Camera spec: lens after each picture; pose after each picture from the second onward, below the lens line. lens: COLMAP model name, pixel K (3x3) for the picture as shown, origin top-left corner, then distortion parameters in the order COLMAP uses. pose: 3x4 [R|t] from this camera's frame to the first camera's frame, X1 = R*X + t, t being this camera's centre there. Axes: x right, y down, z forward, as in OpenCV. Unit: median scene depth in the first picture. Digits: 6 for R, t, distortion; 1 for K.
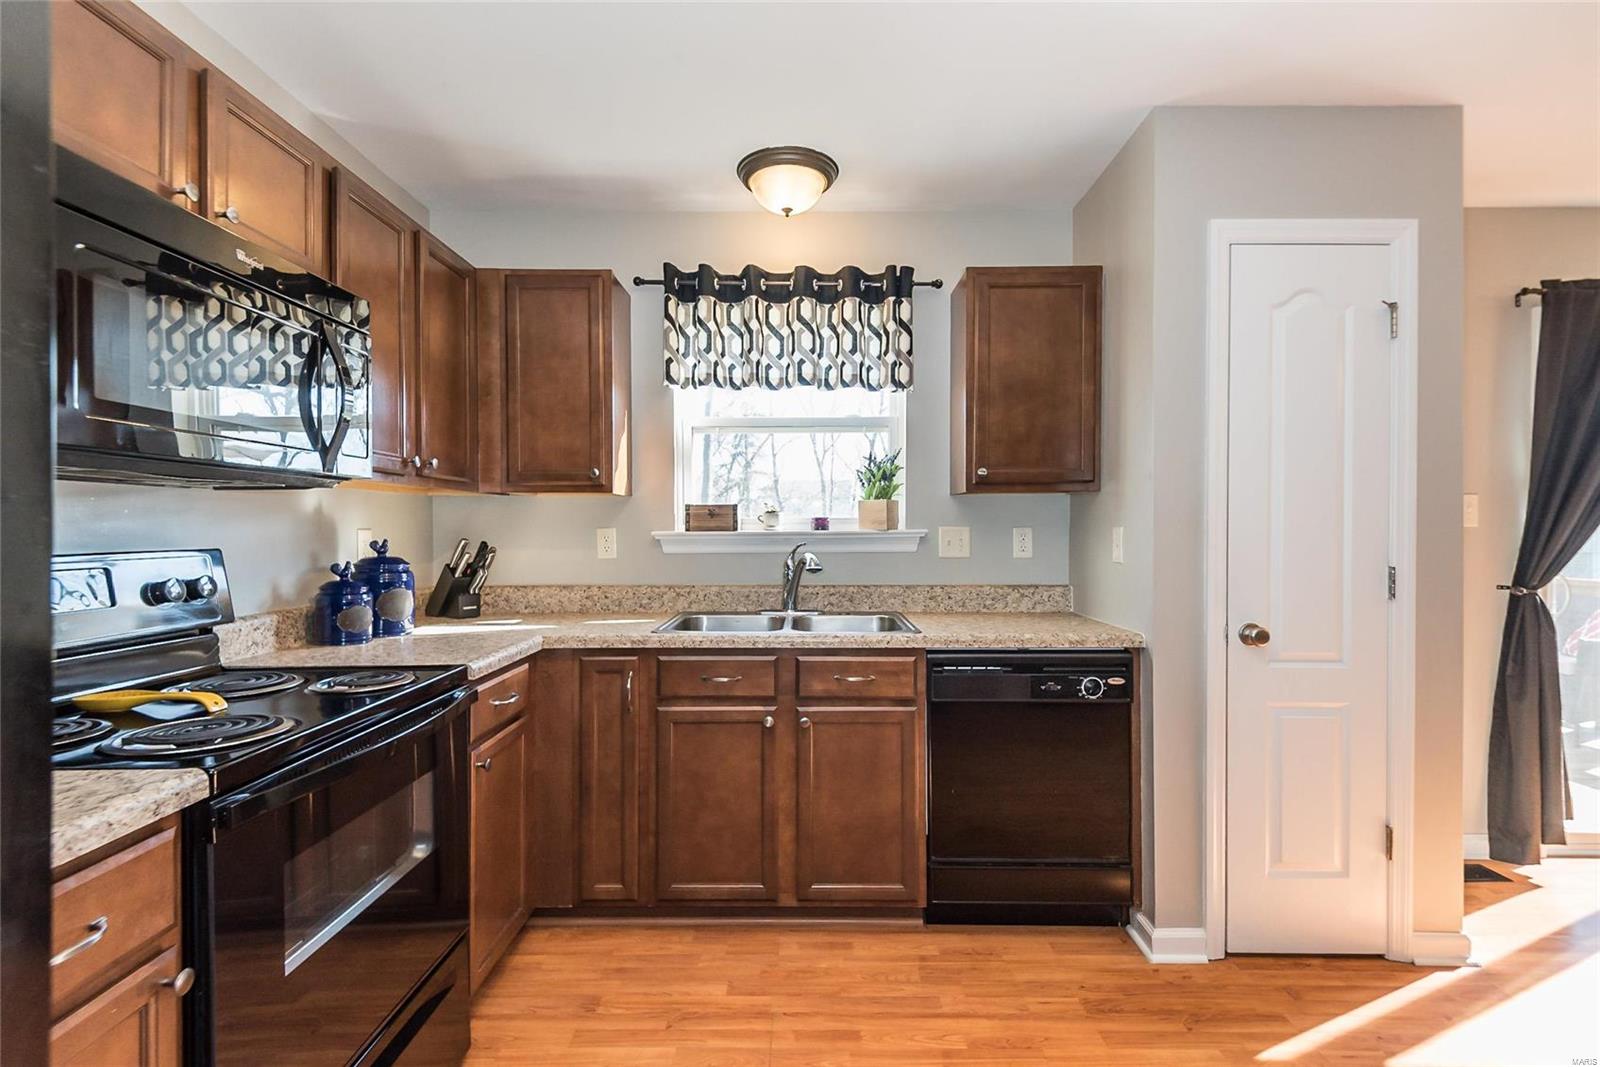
lens RADIAL K [[736.8, 0, 804.6], [0, 736.8, 535.4], [0, 0, 1]] dist [0.022374, -0.011269]
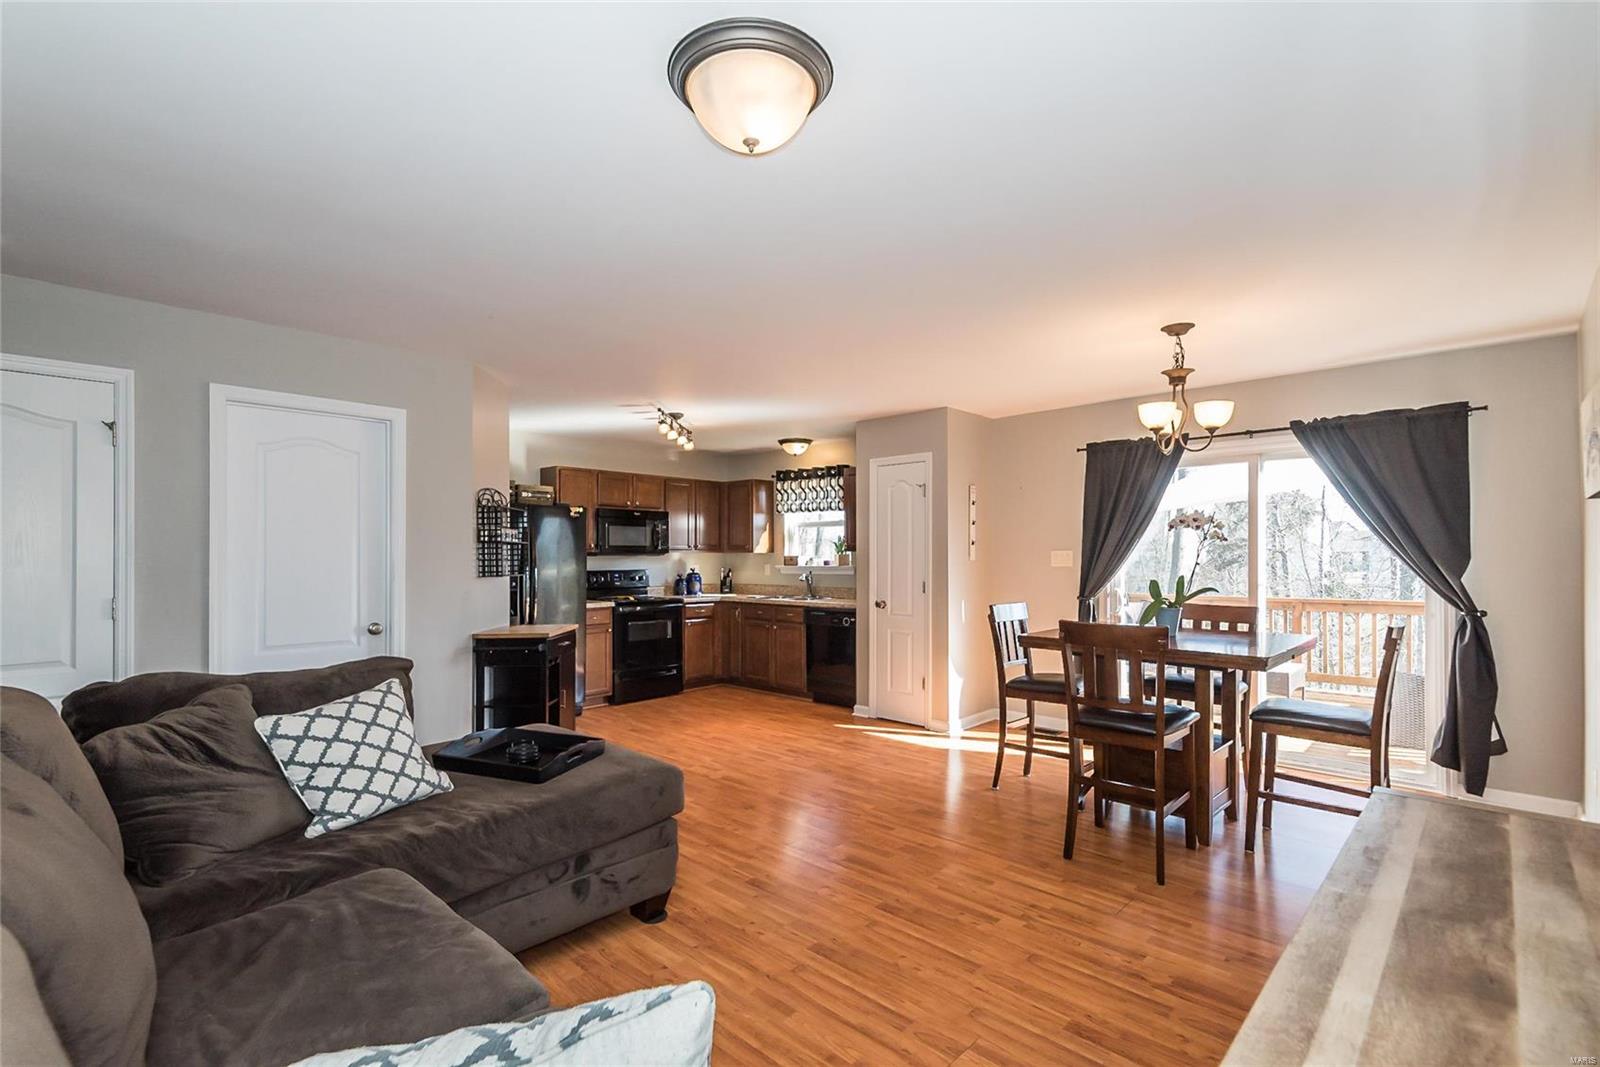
lens RADIAL K [[736.8, 0, 773.0], [0, 736.8, 547.0], [0, 0, 1]] dist [0.022374, -0.011269]
pose [[0.710884, -0.011081, -0.703222, 2.000050], [-0.004016, 0.999796, -0.019814, -0.023510], [0.703298, 0.016910, 0.710694, -1.126373]]
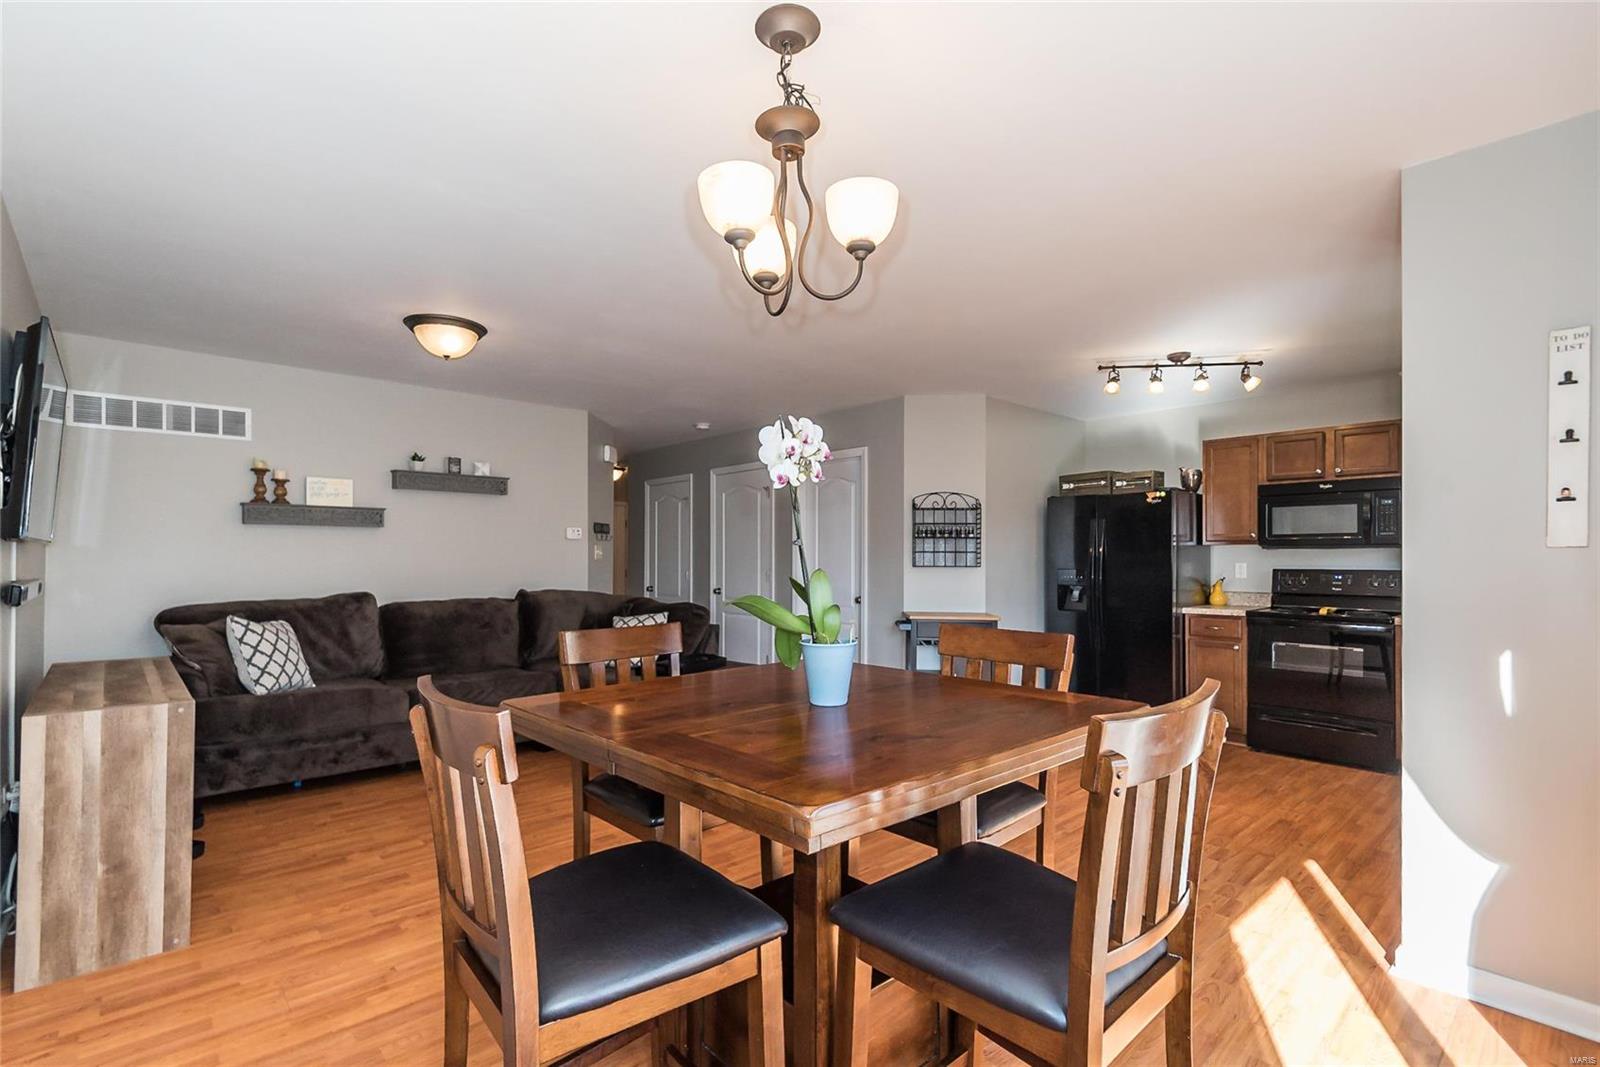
lens RADIAL K [[736.8, 0, 794.9], [0, 736.8, 555.4], [0, 0, 1]] dist [0.022374, -0.011269]
pose [[-0.734261, -0.006356, -0.678838, 1.955706], [-0.006552, 0.999976, -0.002275, -0.010564], [0.678836, 0.002778, -0.734285, 1.050456]]
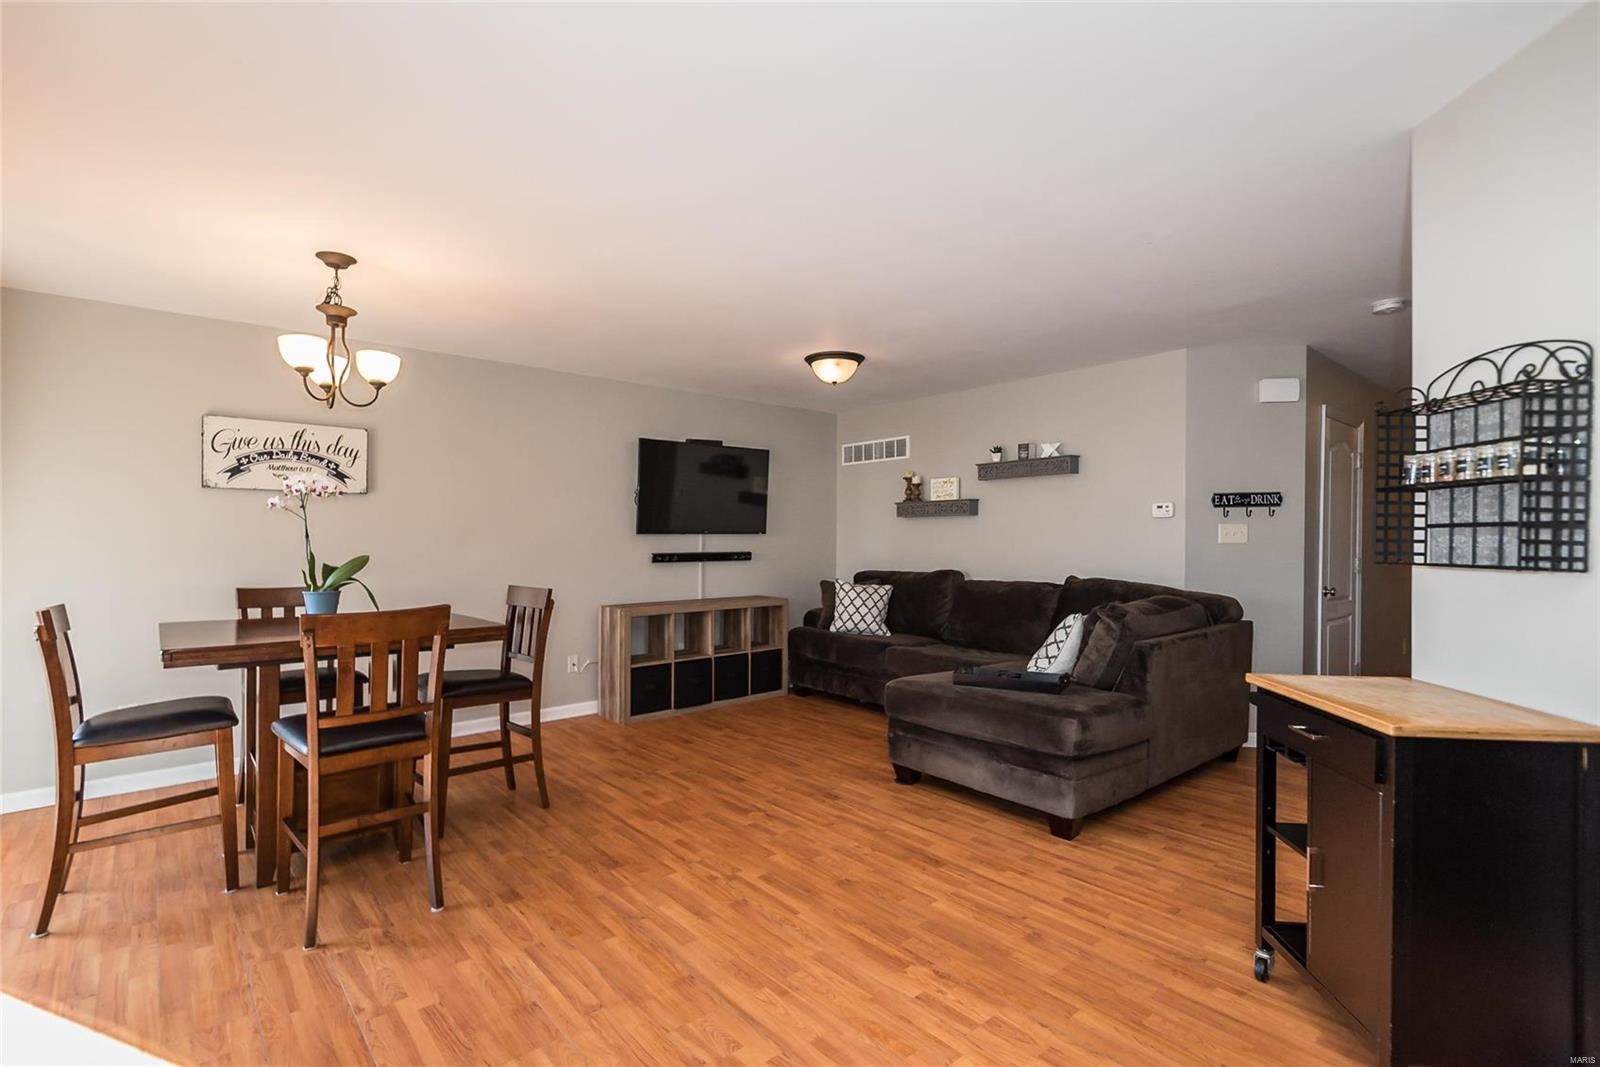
lens RADIAL K [[736.8, 0, 785.9], [0, 736.8, 544.0], [0, 0, 1]] dist [0.022374, -0.011269]
pose [[-0.652921, -0.005457, 0.757406, 0.033132], [0.004057, 0.999935, 0.010702, -0.019208], [-0.757415, 0.010060, -0.652856, 0.788390]]
